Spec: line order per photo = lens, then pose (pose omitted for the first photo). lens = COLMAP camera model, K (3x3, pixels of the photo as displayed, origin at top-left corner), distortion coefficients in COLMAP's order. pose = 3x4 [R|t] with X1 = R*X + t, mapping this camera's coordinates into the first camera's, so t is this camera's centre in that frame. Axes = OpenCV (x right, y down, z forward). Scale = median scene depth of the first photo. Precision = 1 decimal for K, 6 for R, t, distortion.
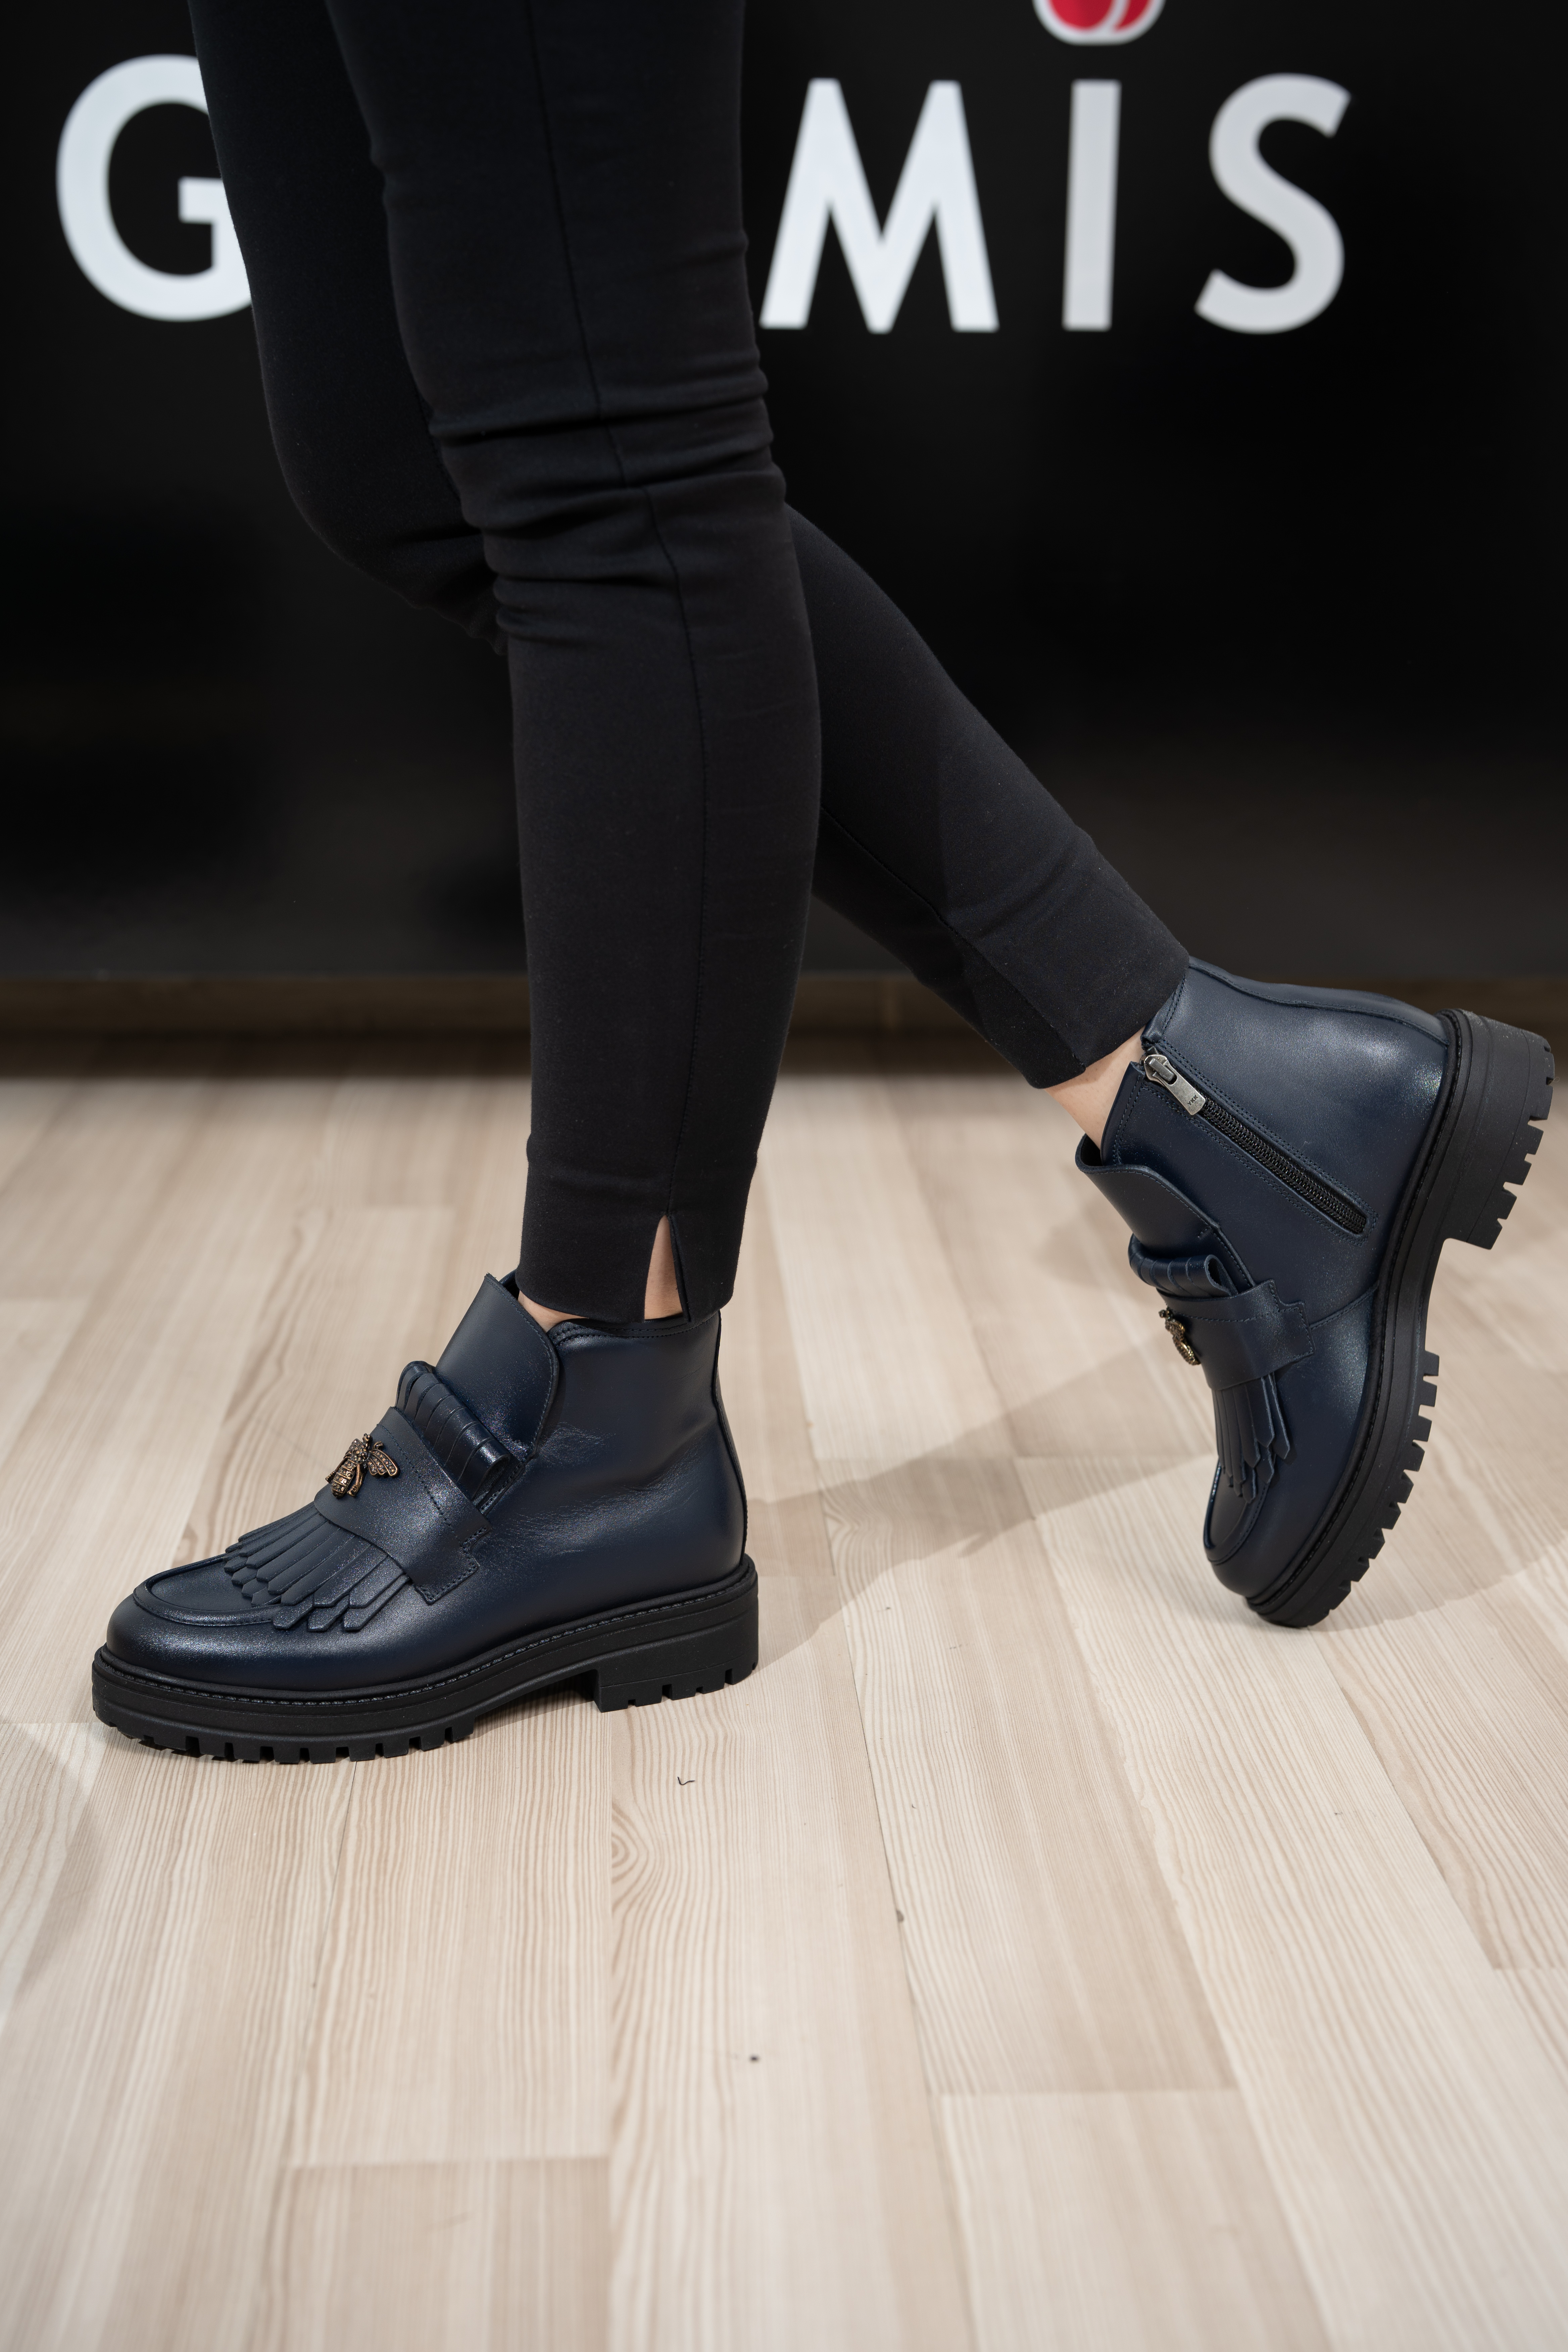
lens RADIAL K [[3228.1, 0, 796.6], [0, 3228.1, 1165.4], [0, 0, 1]] dist [-0.140830, 0.998841]
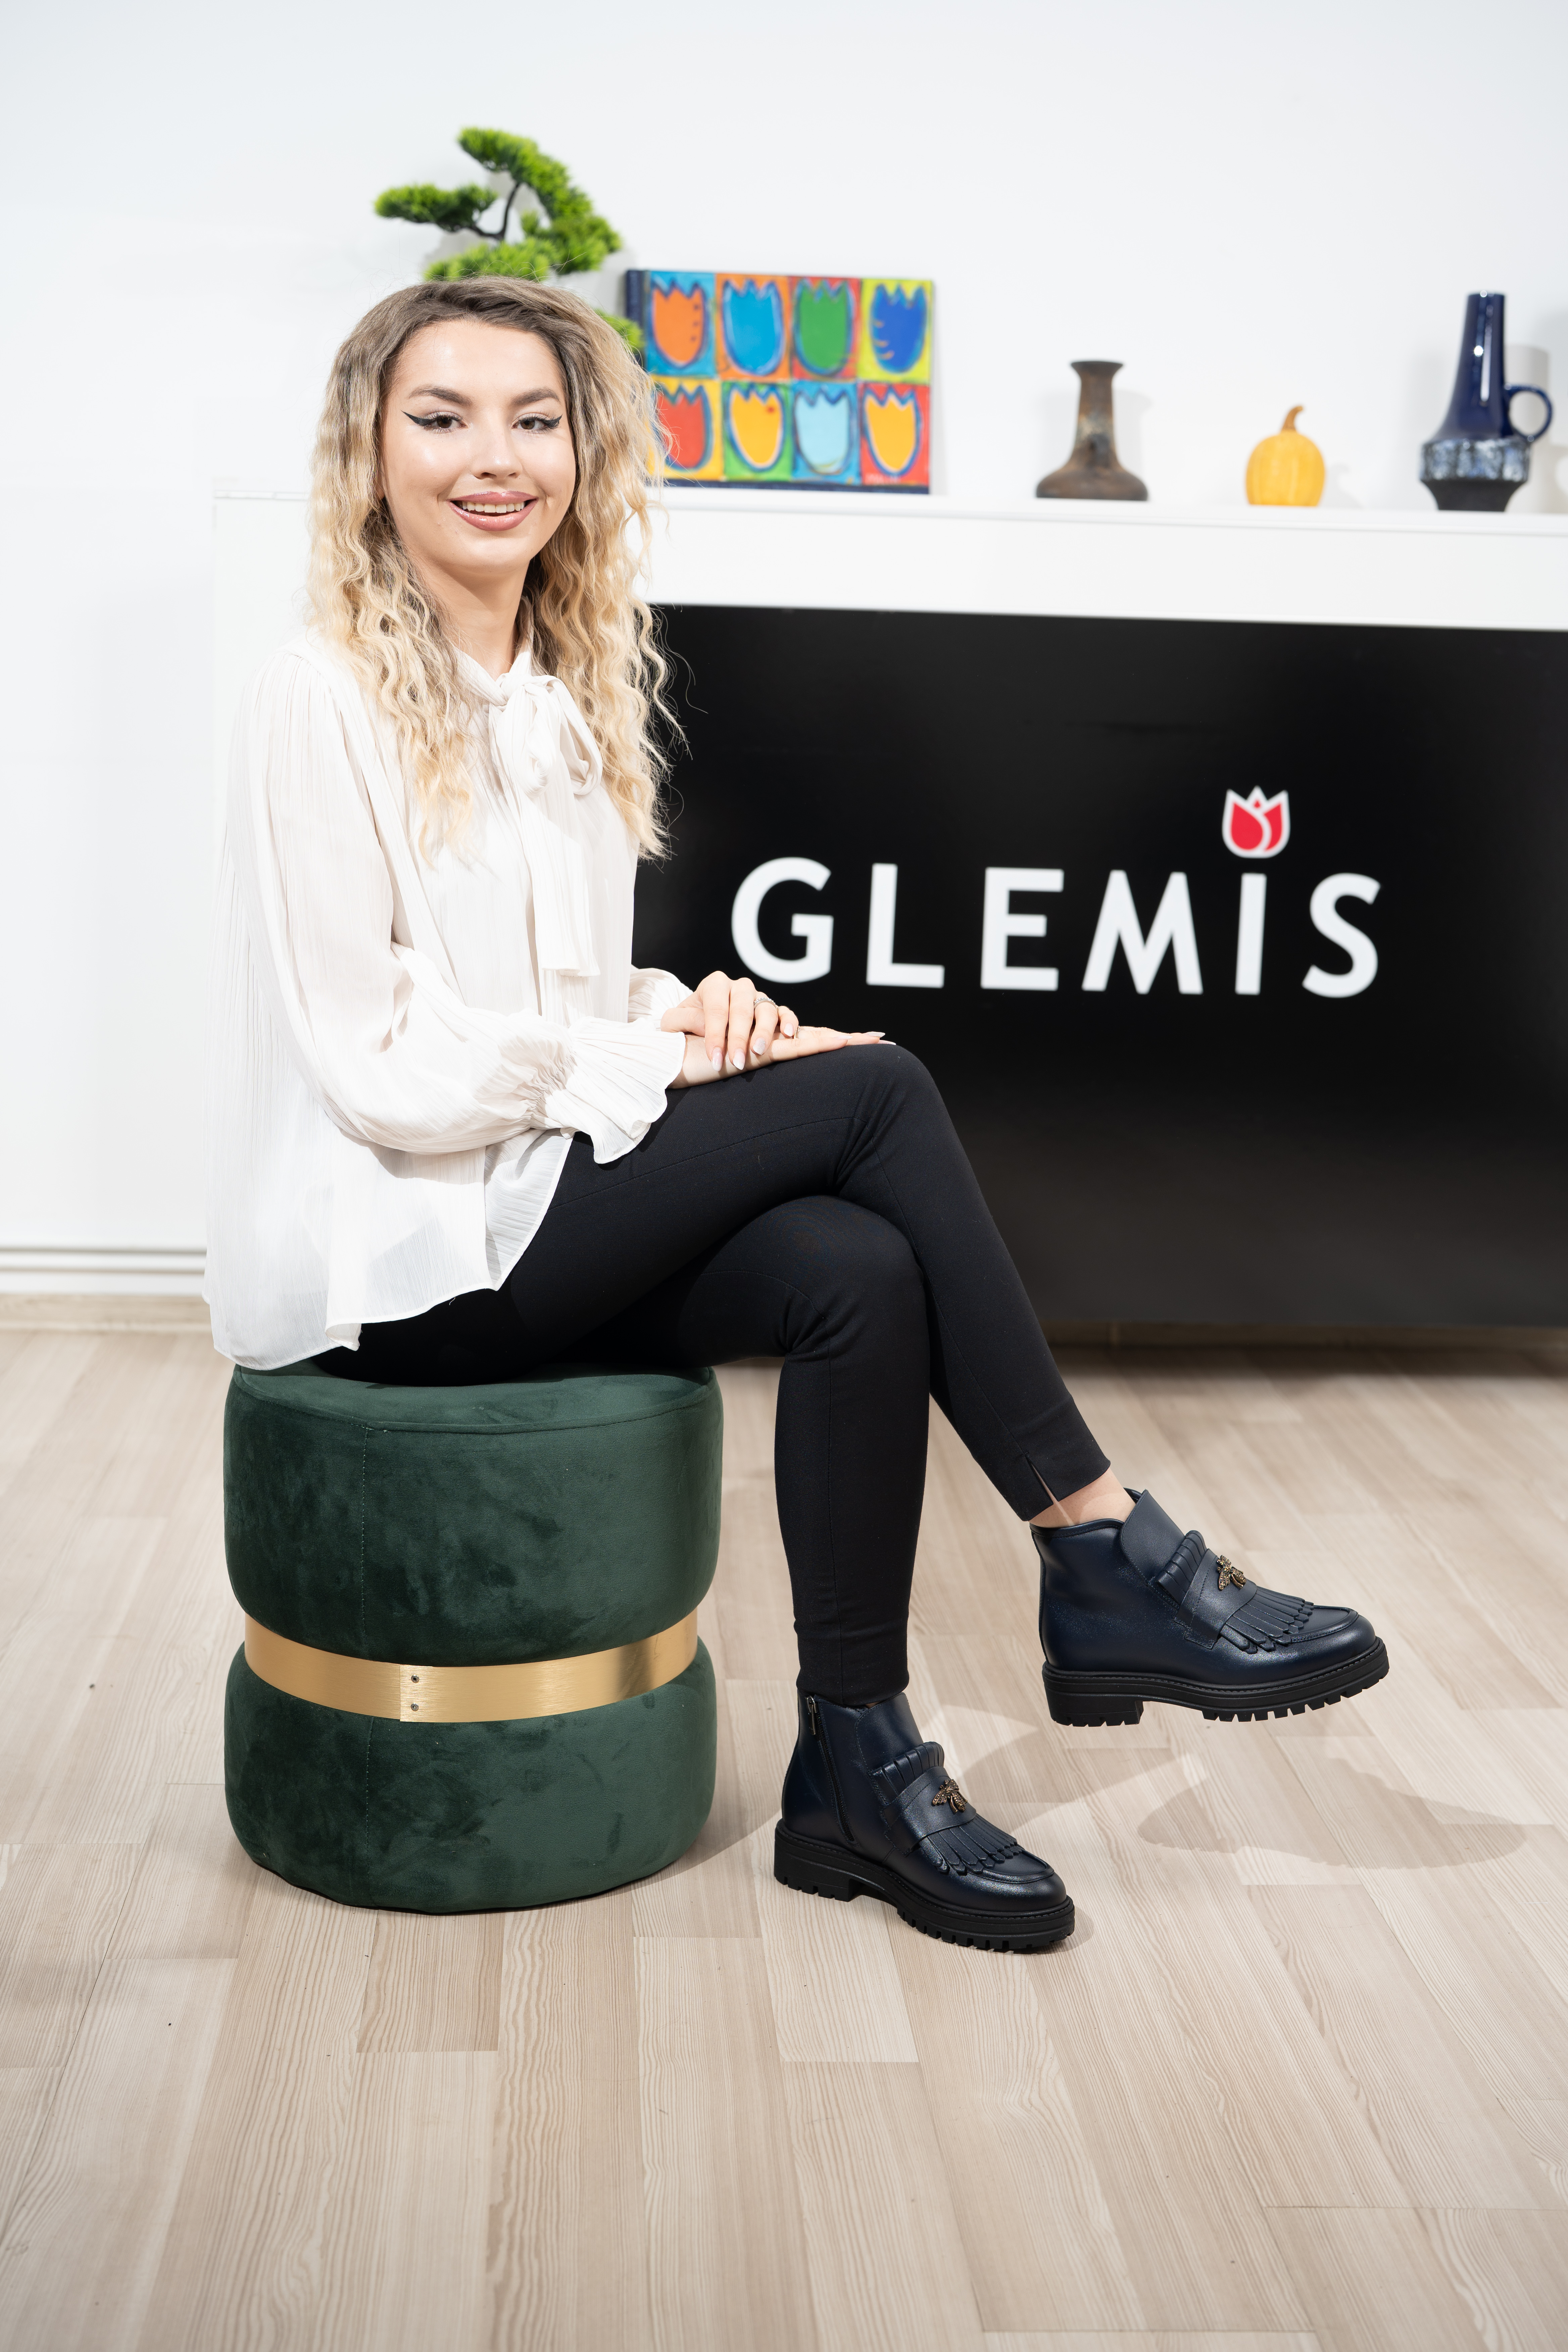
lens RADIAL K [[3228.1, 0, 796.6], [0, 3228.1, 1165.4], [0, 0, 1]] dist [-0.140830, 0.998841]
pose [[0.999644, 0.018010, 0.019661, -0.336544], [-0.016351, 0.996540, -0.081493, 0.012723], [-0.021061, 0.081143, 0.996480, -1.432414]]
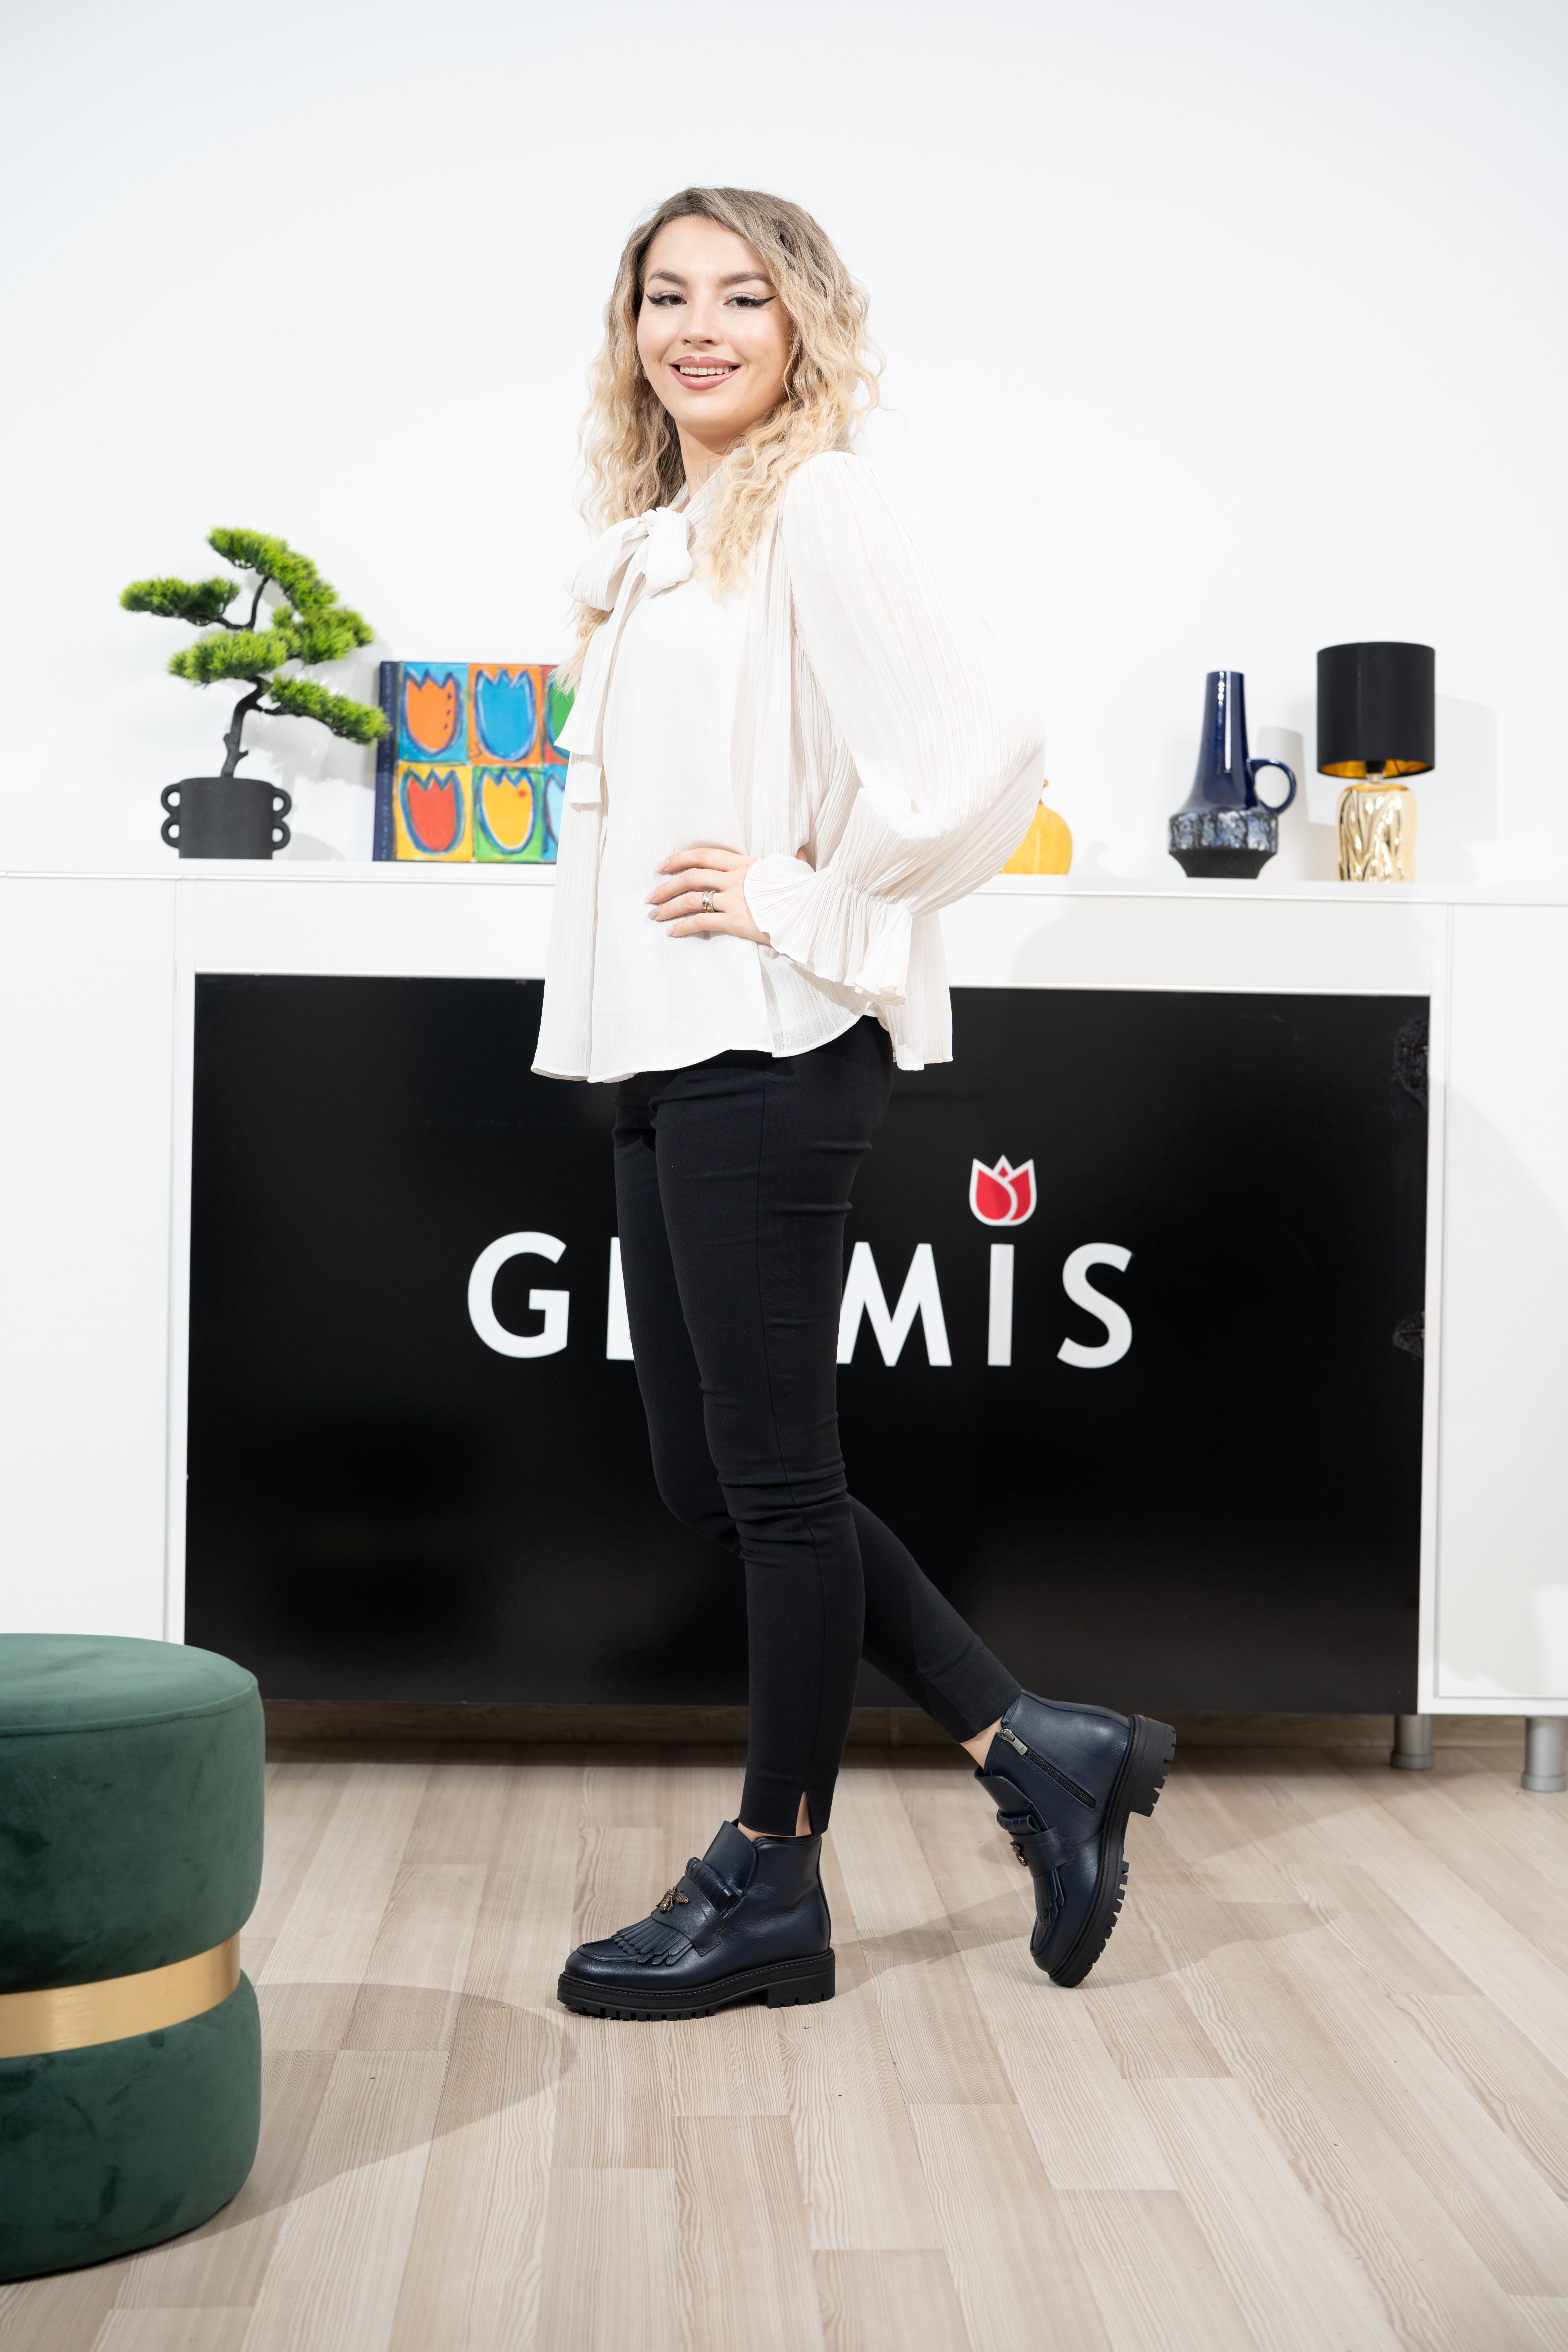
lens RADIAL K [[3228.1, 0, 796.6], [0, 3228.1, 1165.4], [0, 0, 1]] dist [-0.140830, 0.998841]
pose [[0.999941, 0.009881, -0.004435, -0.034235], [-0.010650, 0.971451, -0.237003, 0.119847], [0.001967, 0.237036, 0.971499, -1.350592]]
